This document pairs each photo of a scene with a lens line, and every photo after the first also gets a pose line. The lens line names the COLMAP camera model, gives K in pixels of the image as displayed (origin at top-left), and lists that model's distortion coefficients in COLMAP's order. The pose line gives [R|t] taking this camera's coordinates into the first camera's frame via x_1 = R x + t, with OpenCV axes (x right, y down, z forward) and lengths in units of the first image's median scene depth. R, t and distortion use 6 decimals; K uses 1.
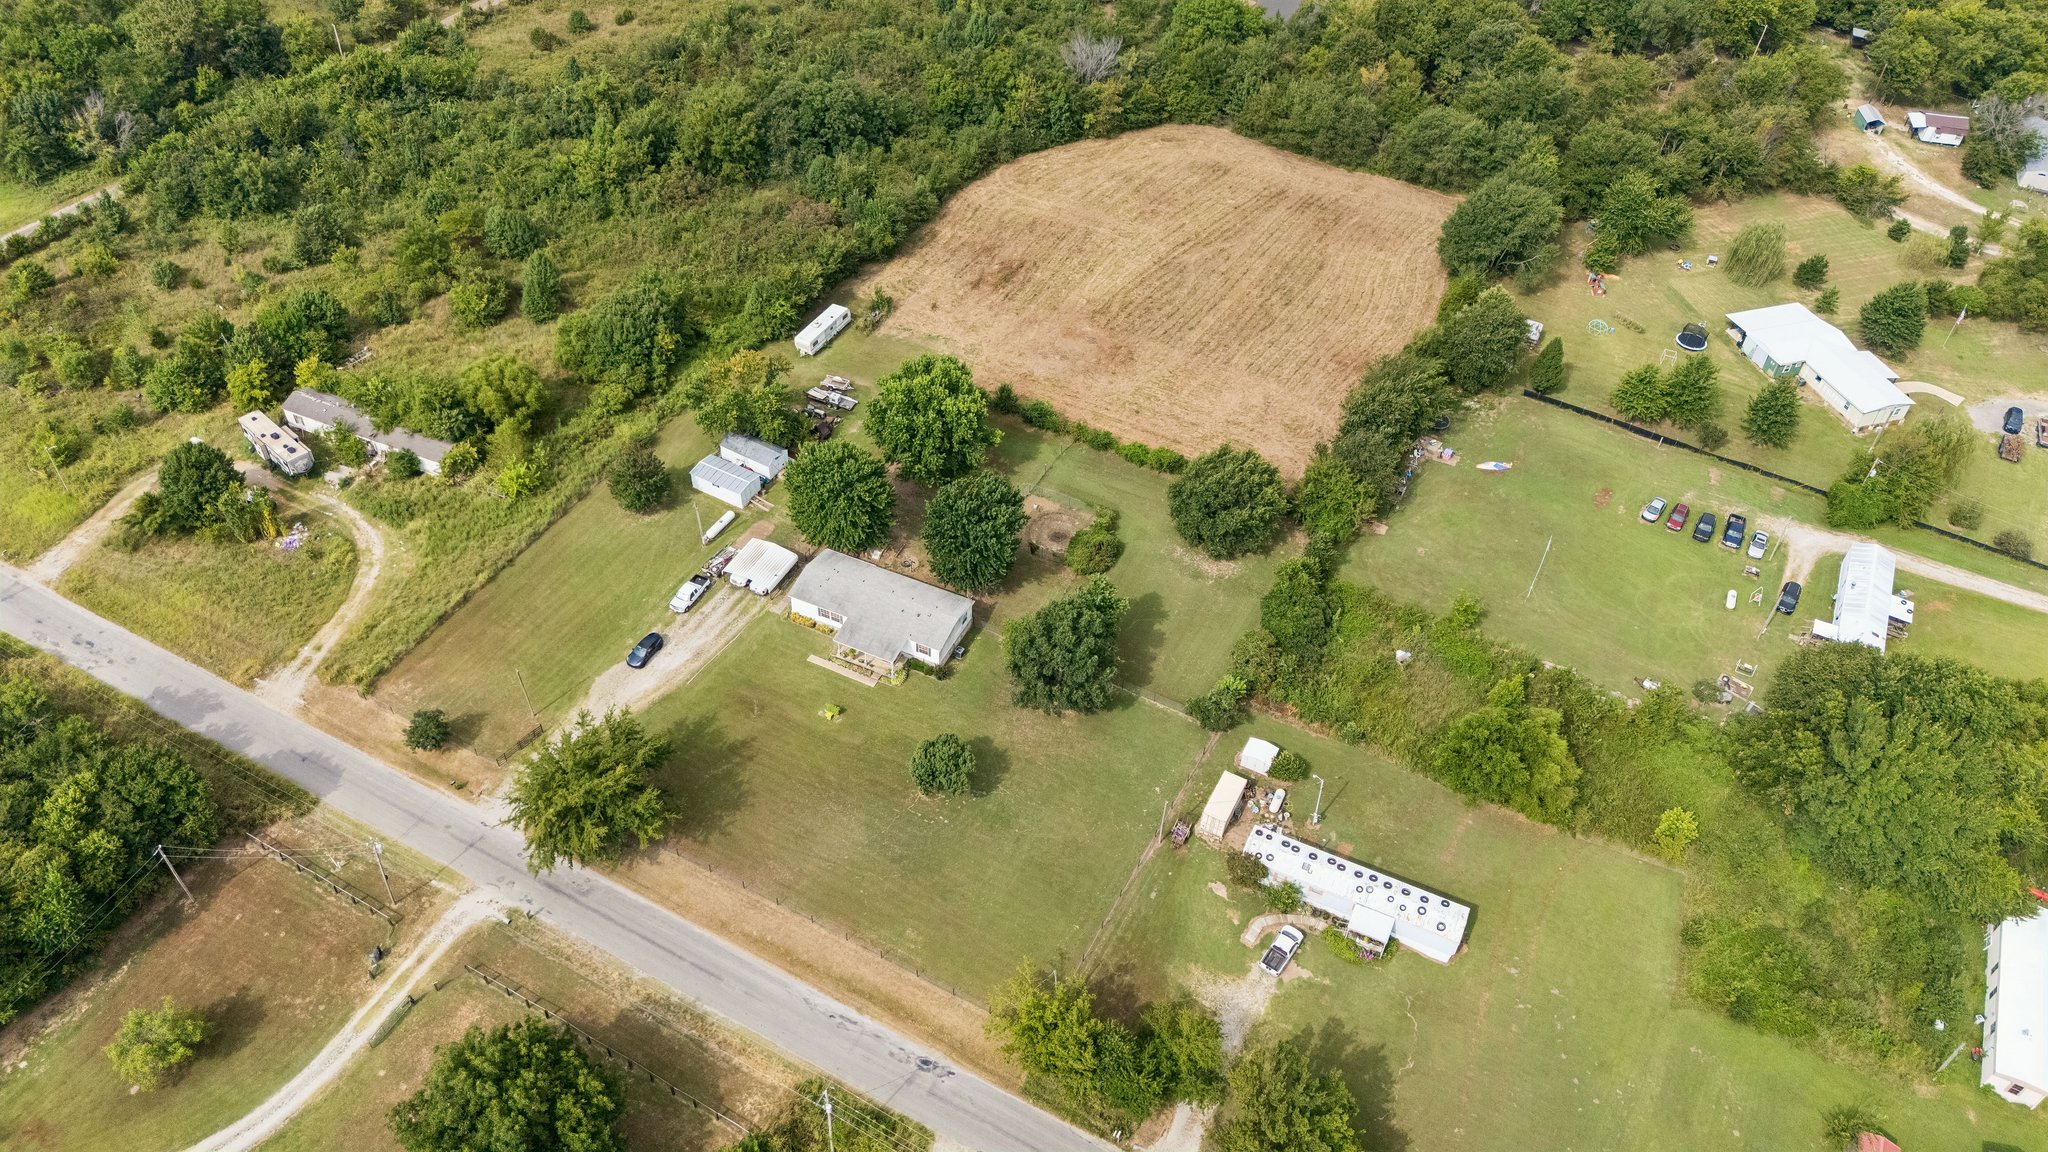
lens RADIAL K [[1529.7, 0, 1024.0], [0, 1529.7, 576.0], [0, 0, 1]] dist [0.093697, -0.100761]
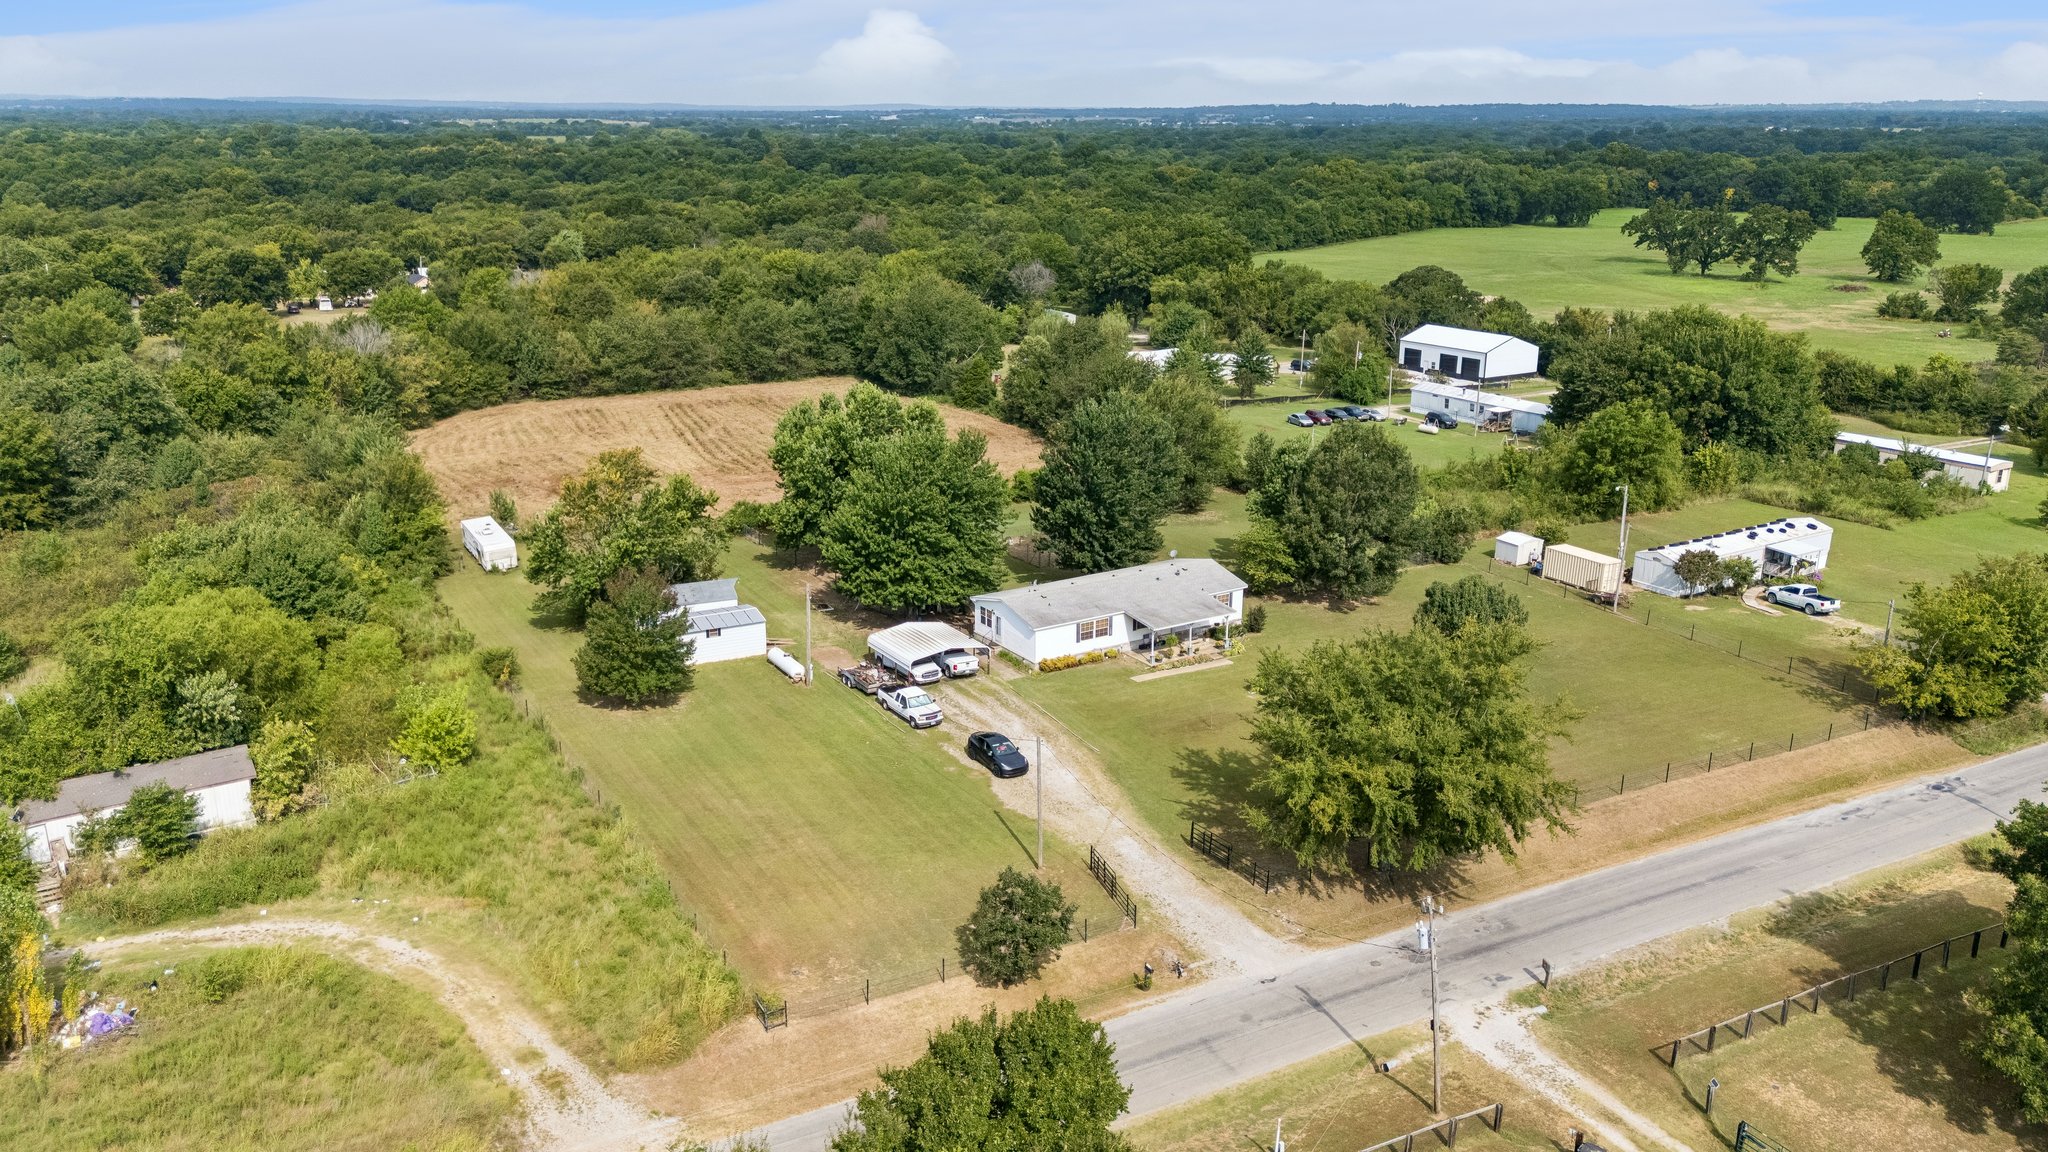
lens RADIAL K [[1529.7, 0, 1024.0], [0, 1529.7, 576.0], [0, 0, 1]] dist [0.093697, -0.100761]
pose [[0.532462, -0.269245, 0.802491, -0.637011], [0.590502, 0.797412, -0.124263, 0.068579], [-0.606458, 0.540038, 0.583582, 0.622836]]
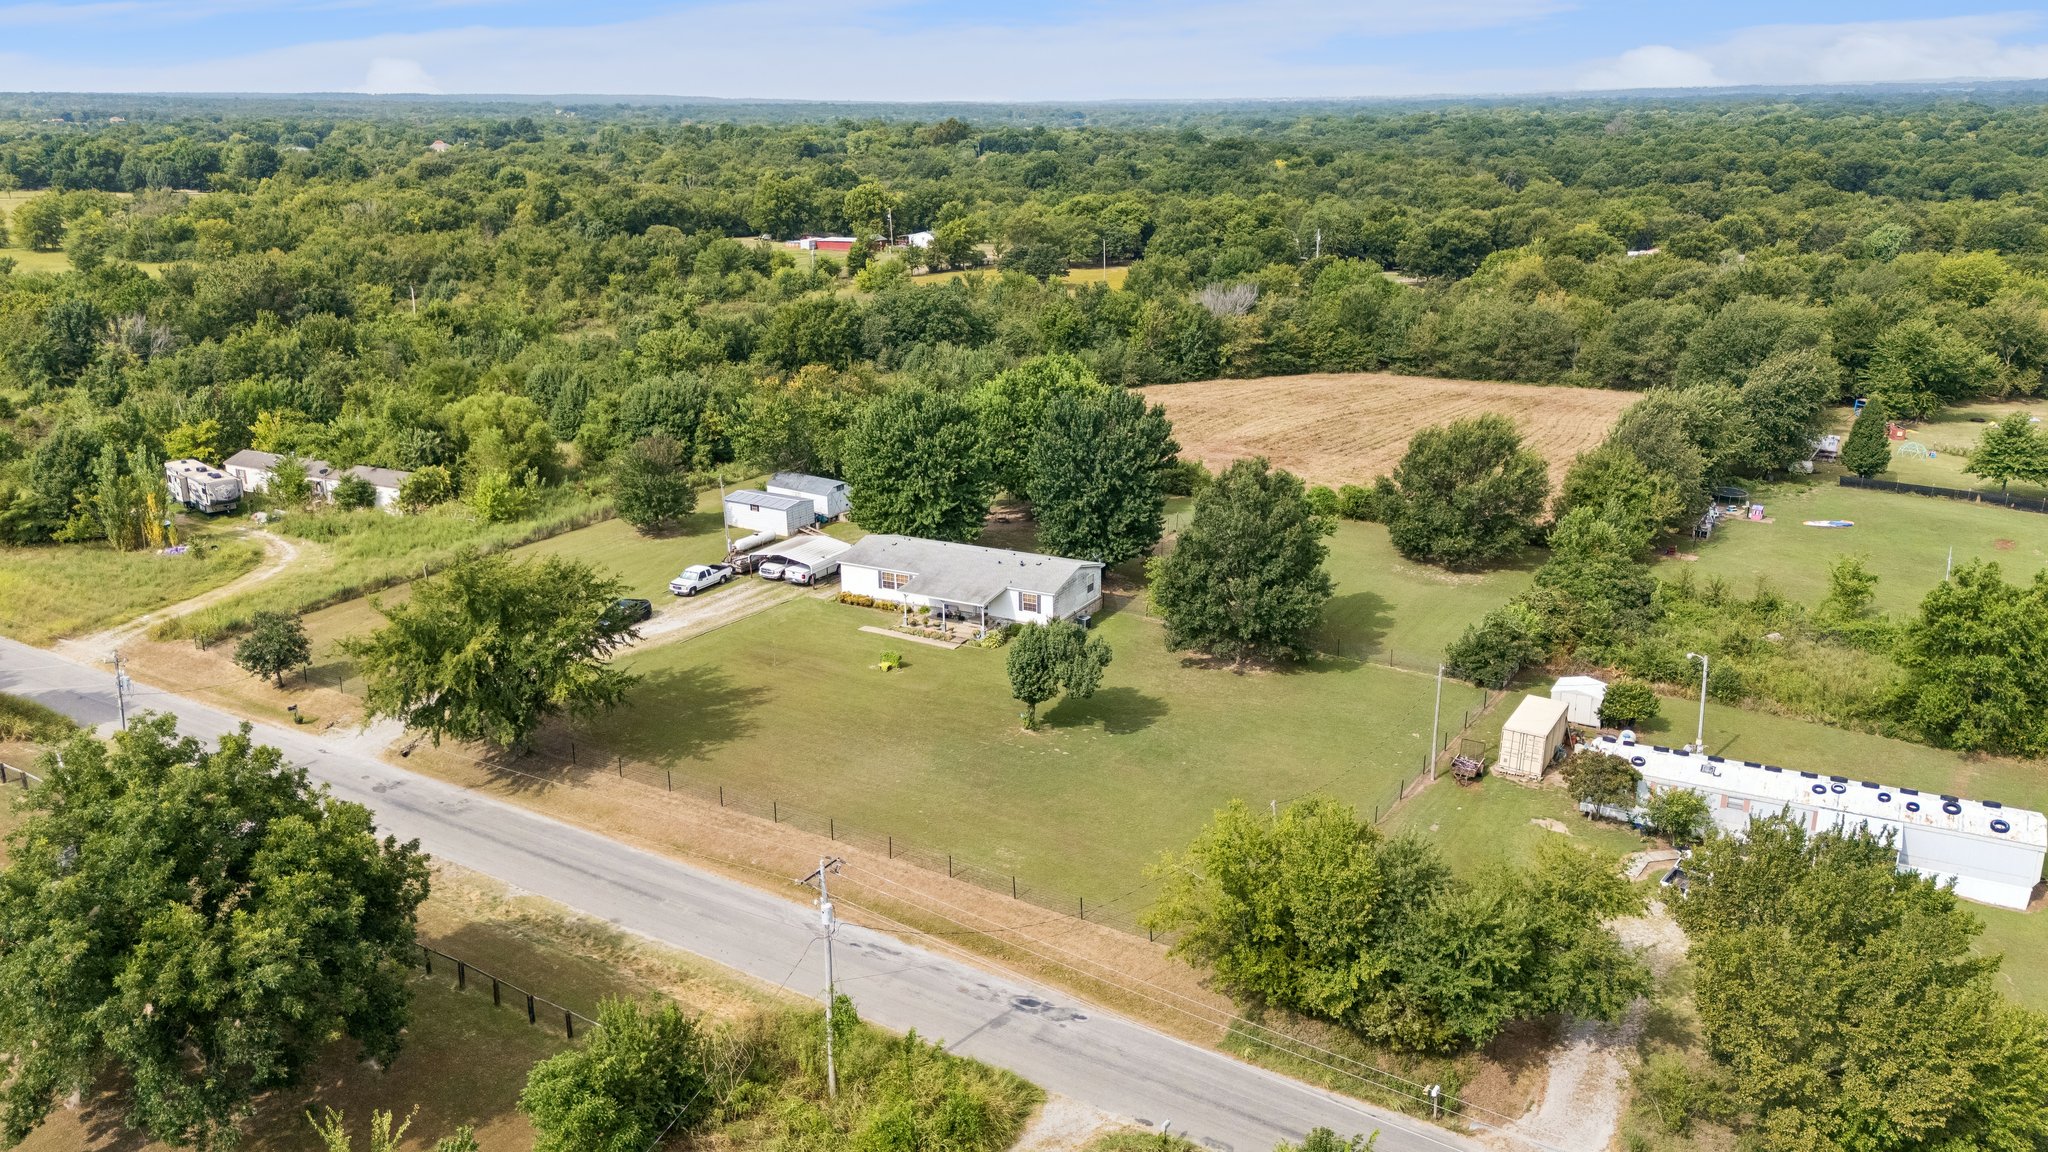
lens RADIAL K [[1561.0, 0, 1016.2], [0, 1561.0, 614.9], [0, 0, 1]] dist [0.104035, -0.145346]
pose [[0.997167, -0.018661, -0.072874, -0.021603], [-0.014460, 0.903131, -0.429121, 0.332756], [0.073823, 0.428959, 0.900303, 0.374136]]
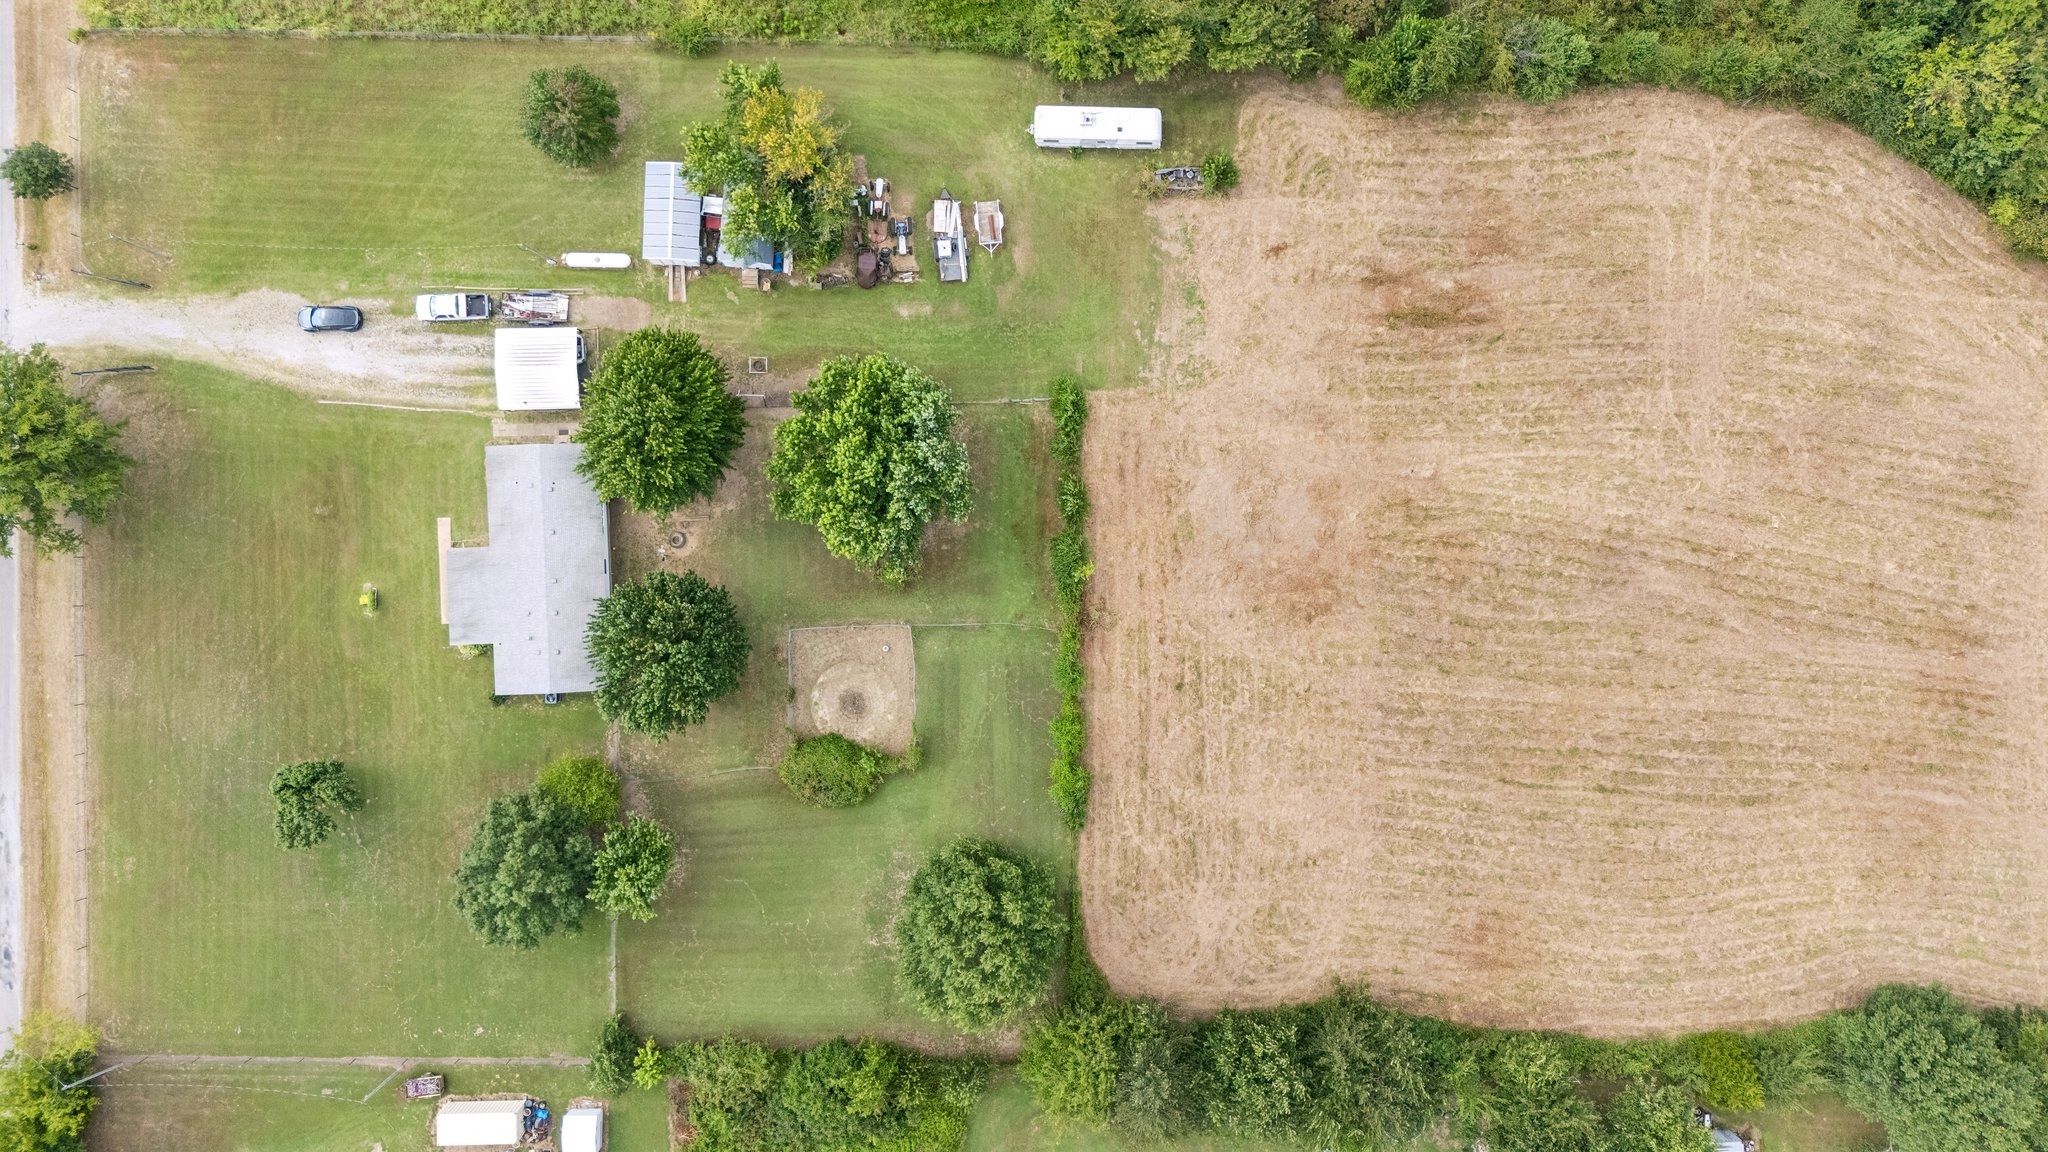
lens RADIAL K [[1559.9, 0, 1019.5], [0, 1559.9, 554.9], [0, 0, 1]] dist [0.115827, -0.188621]
pose [[0.455005, 0.890429, -0.010356, 0.005337], [-0.628200, 0.329207, 0.704973, -0.615095], [0.631138, -0.314261, 0.709158, 0.623887]]
